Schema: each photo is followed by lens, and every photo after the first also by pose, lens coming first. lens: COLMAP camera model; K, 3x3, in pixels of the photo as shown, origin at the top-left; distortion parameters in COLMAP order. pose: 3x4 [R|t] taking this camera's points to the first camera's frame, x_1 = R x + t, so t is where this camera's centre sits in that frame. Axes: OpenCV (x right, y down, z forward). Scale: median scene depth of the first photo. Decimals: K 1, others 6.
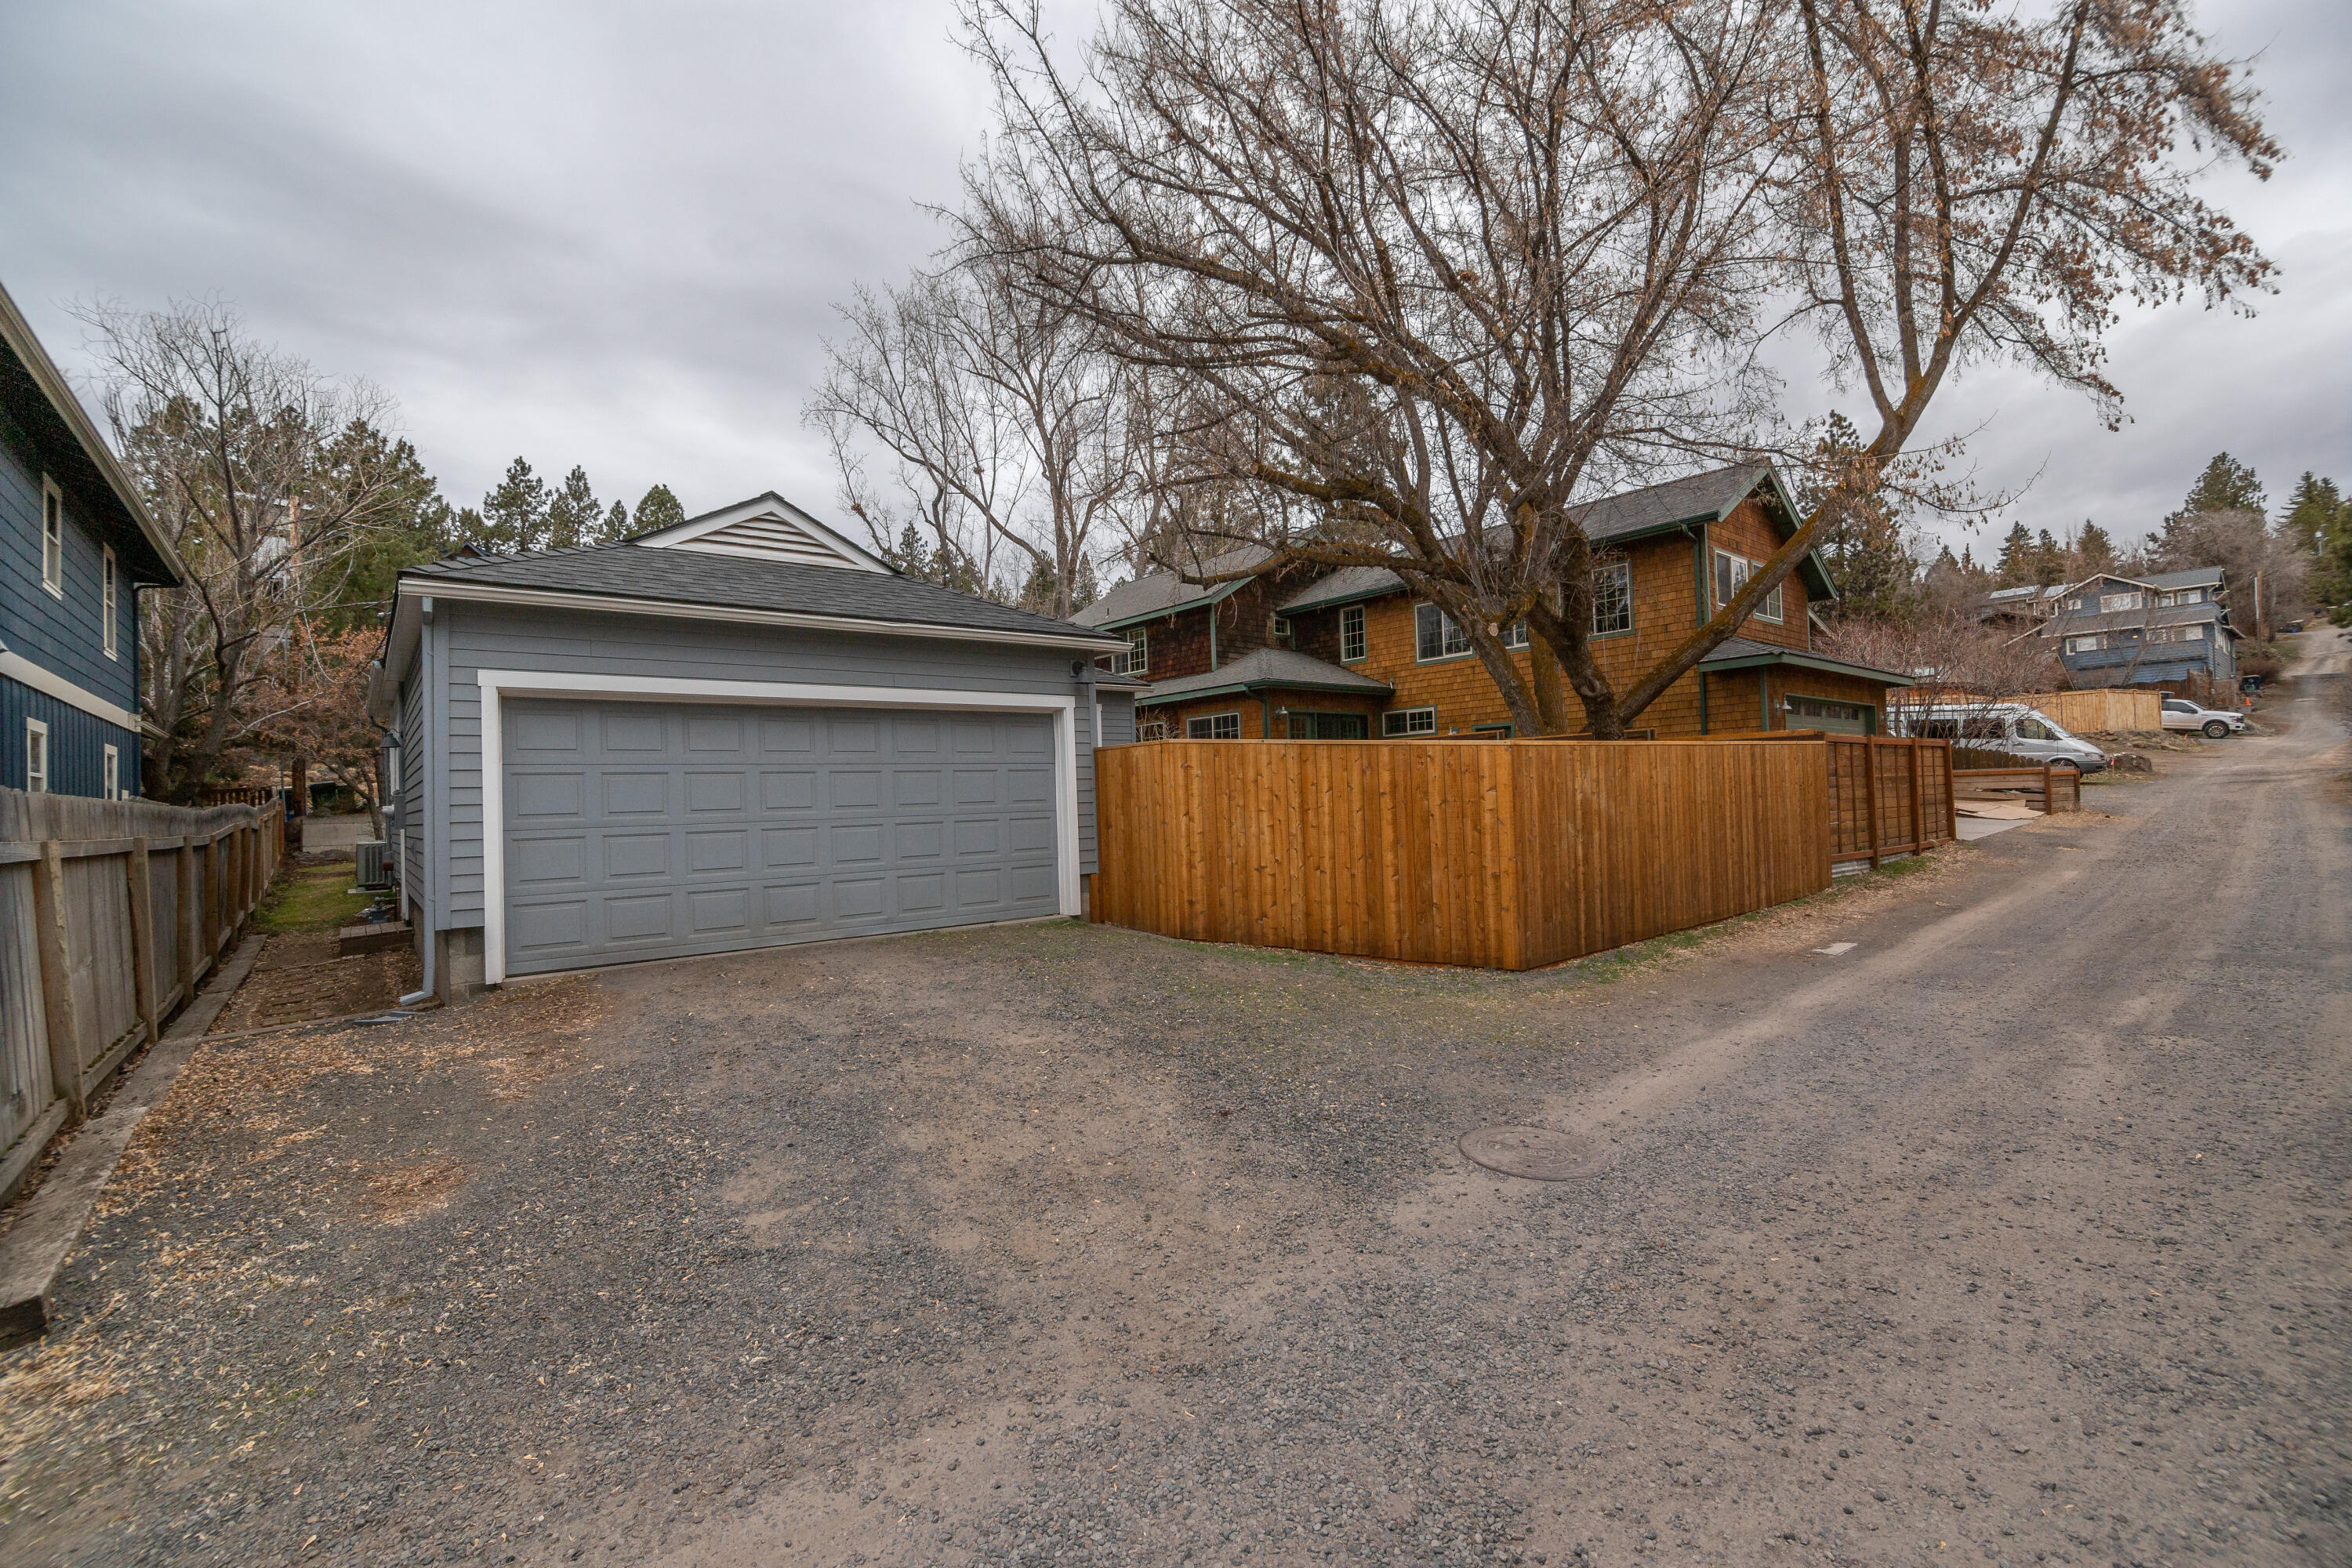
lens RADIAL K [[1010.3, 0, 1176.0], [0, 1010.3, 784.0], [0, 0, 1]] dist [-0.017678, 0.004706]
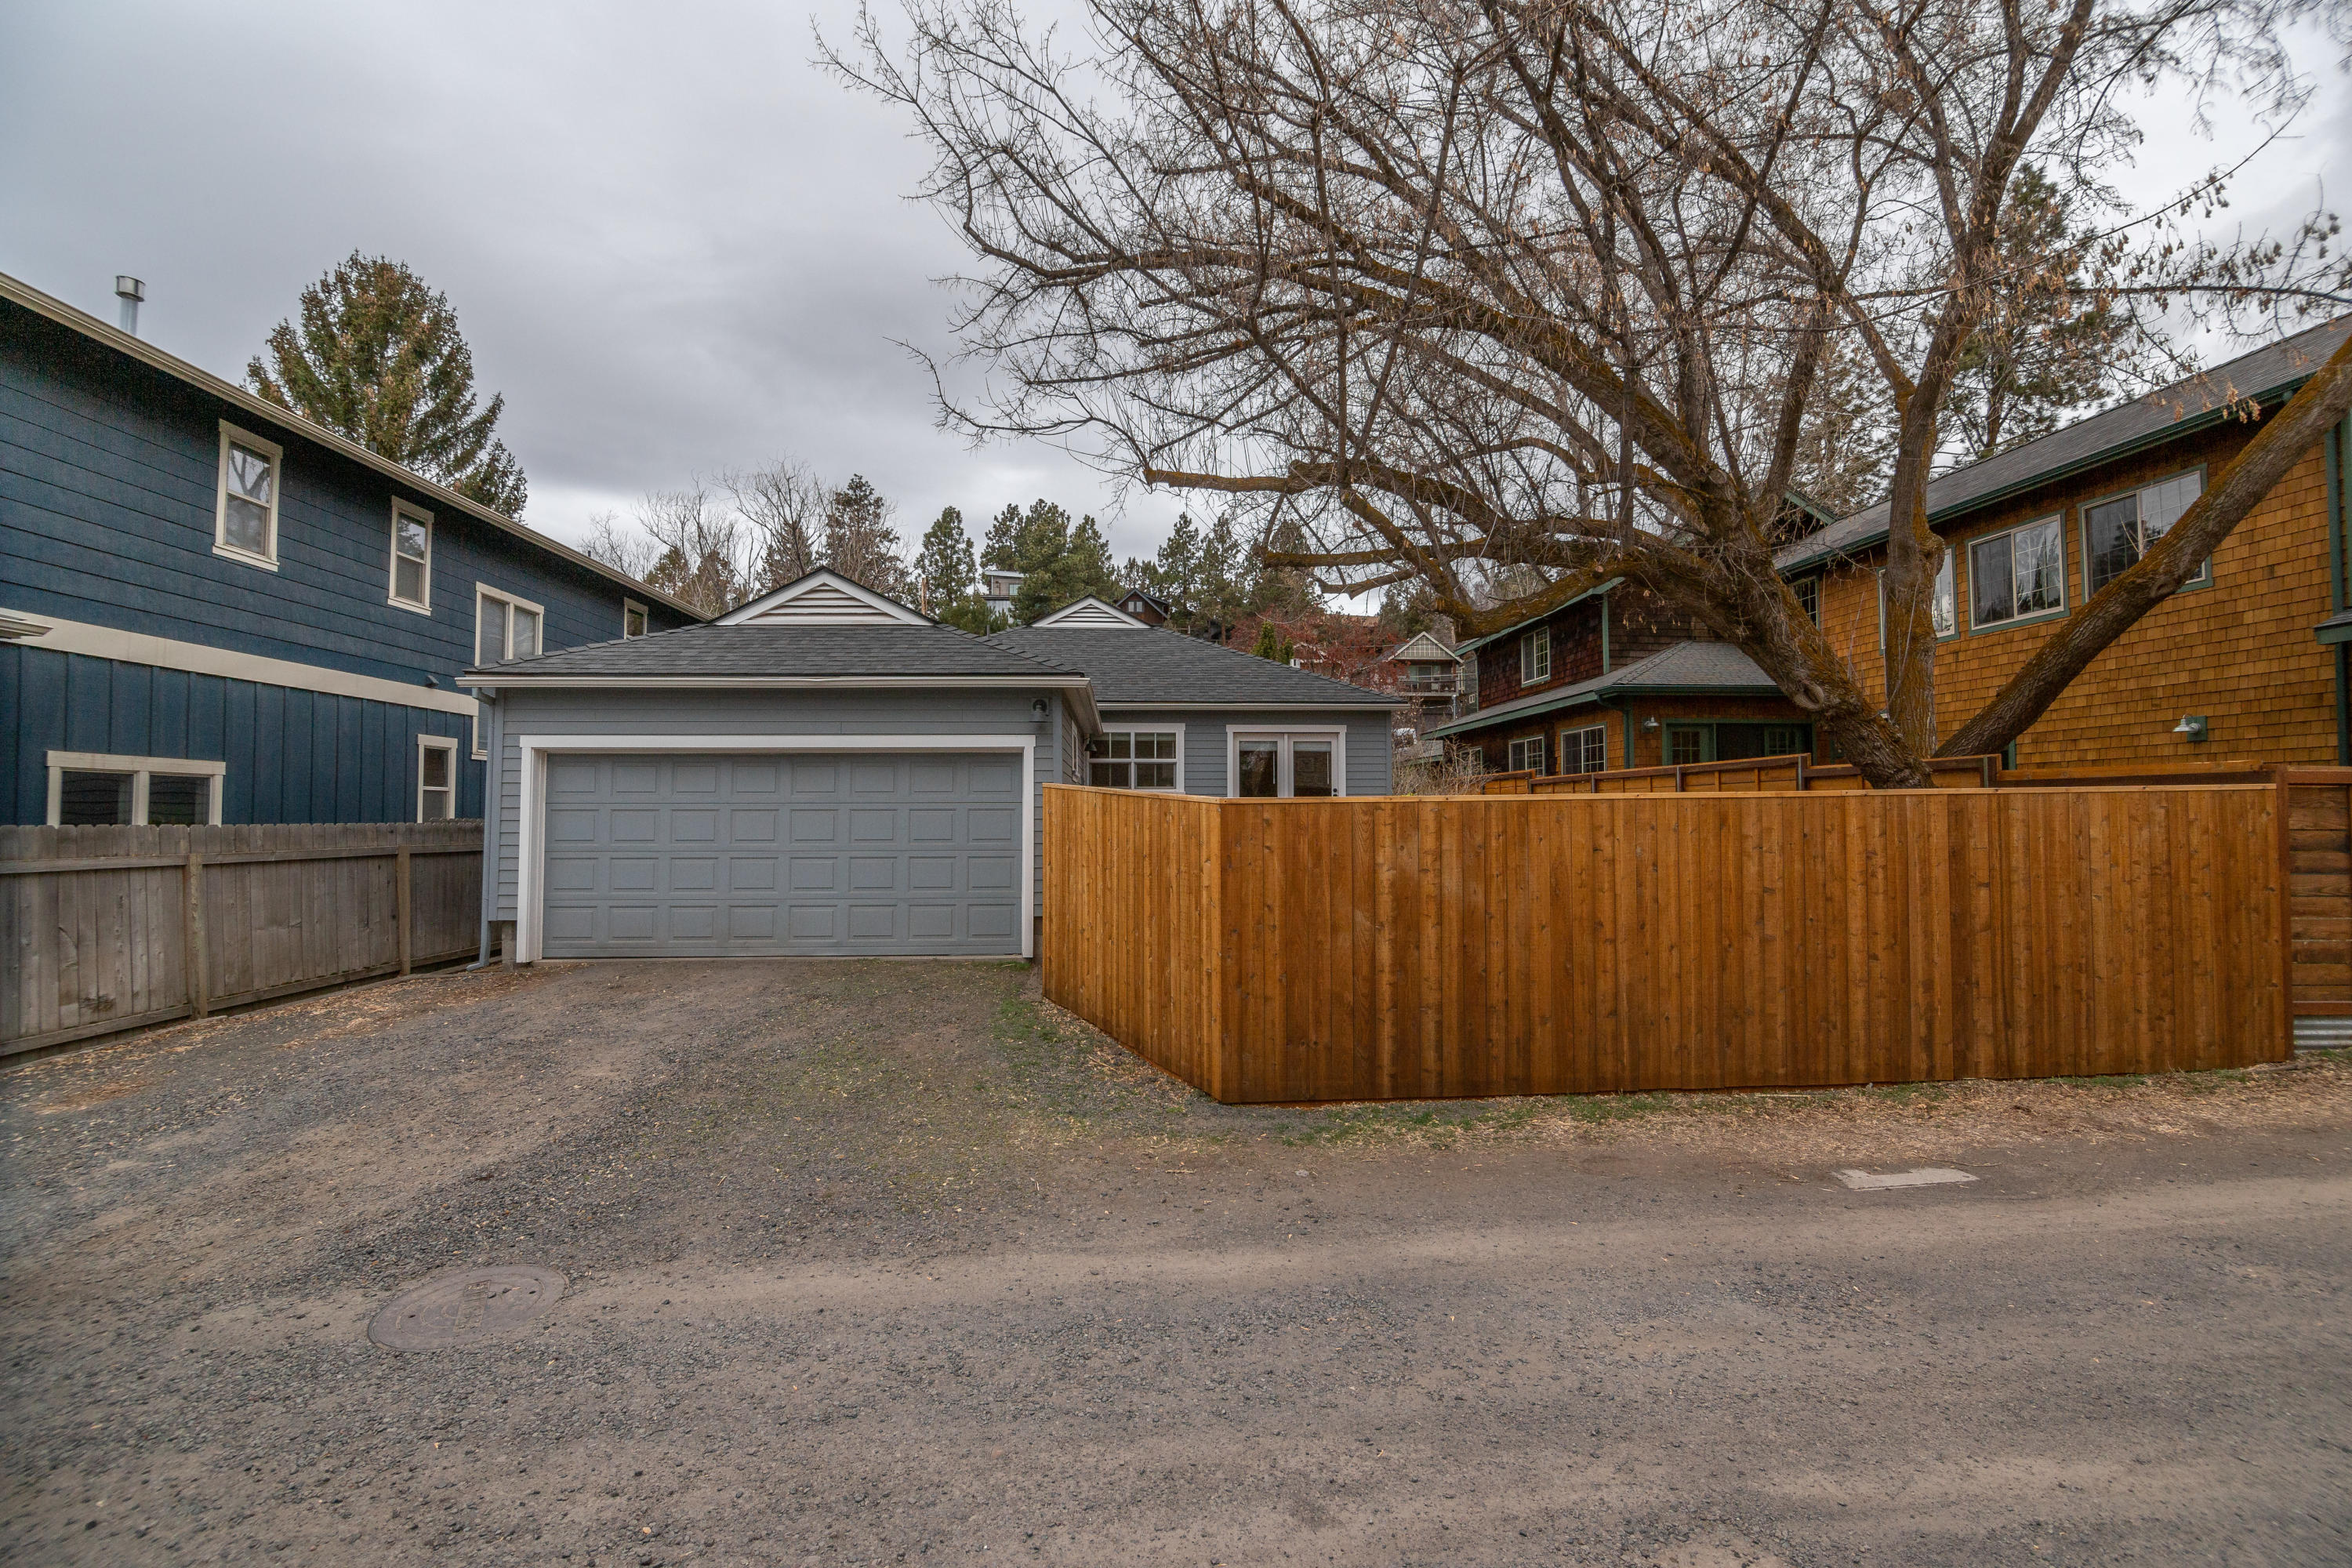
lens RADIAL K [[1010.3, 0, 1176.0], [0, 1010.3, 784.0], [0, 0, 1]] dist [-0.017678, 0.004706]
pose [[0.804624, 0.012399, -0.593655, 0.689563], [-0.014335, 0.999896, 0.001454, -0.049574], [0.593611, 0.007340, 0.804718, 0.335054]]
